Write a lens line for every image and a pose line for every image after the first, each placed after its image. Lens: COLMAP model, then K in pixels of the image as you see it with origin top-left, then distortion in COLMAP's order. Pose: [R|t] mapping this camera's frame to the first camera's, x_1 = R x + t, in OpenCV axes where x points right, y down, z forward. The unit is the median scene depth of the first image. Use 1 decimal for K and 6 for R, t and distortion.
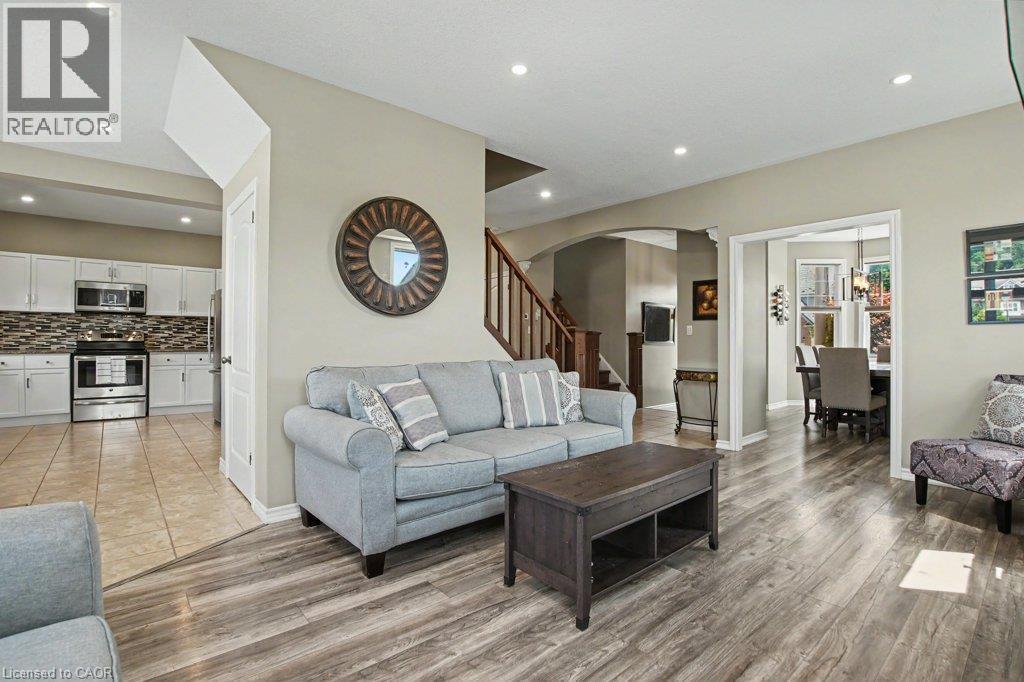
lens RADIAL K [[481.7, 0, 519.4], [0, 481.7, 339.0], [0, 0, 1]] dist [-0.029036, -0.000468]
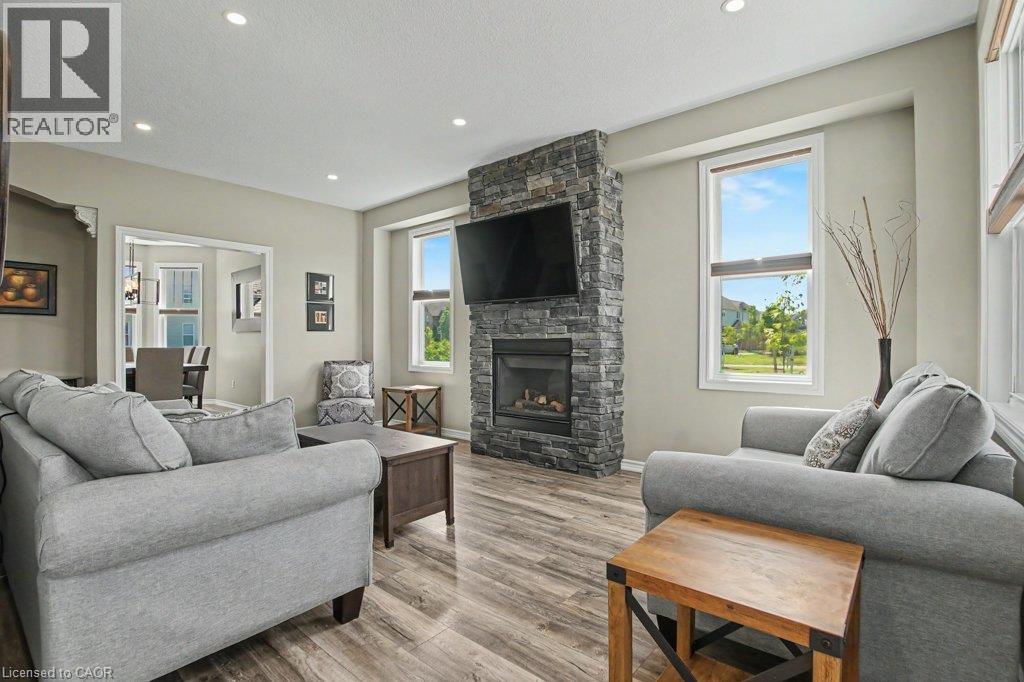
lens RADIAL K [[481.7, 0, 512.4], [0, 481.7, 345.5], [0, 0, 1]] dist [-0.029036, -0.000468]
pose [[-0.156787, -0.008766, 0.987593, -0.532088], [-0.007969, 0.999939, 0.007610, -0.000334], [-0.987600, -0.006677, -0.156848, 0.379049]]
